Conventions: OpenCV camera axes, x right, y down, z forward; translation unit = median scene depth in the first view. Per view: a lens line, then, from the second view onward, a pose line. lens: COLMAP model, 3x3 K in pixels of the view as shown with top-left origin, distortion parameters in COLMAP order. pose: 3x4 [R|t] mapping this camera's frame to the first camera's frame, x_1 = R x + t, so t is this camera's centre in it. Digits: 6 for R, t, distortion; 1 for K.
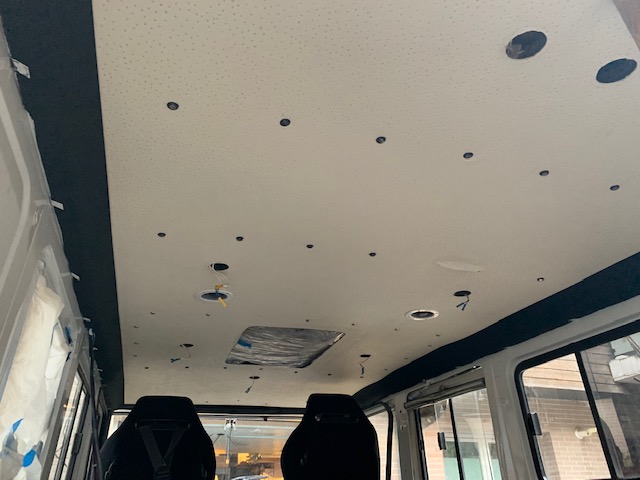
lens RADIAL K [[498.2, 0, 320.0], [0, 498.2, 240.0], [0, 0, 1]] dist [-0.009079, -0.002206]
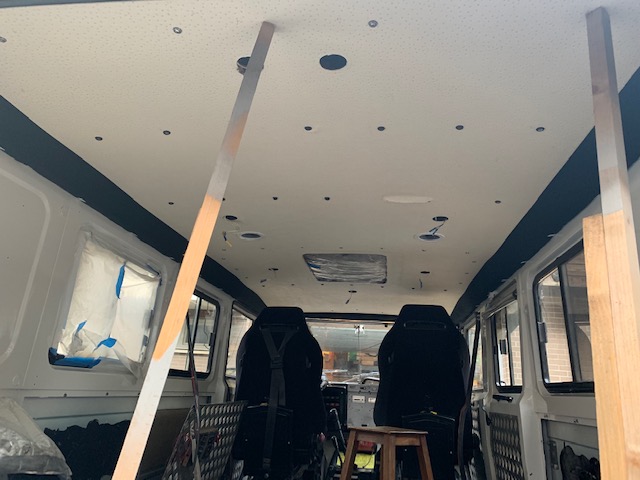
lens RADIAL K [[489.7, 0, 320.0], [0, 489.7, 240.0], [0, 0, 1]] dist [0.082924, -0.000741]
pose [[0.896825, -0.061723, -0.438058, 0.370621], [0.135155, 0.981102, 0.138460, -0.024490], [0.421234, -0.183380, 0.888219, -0.074957]]
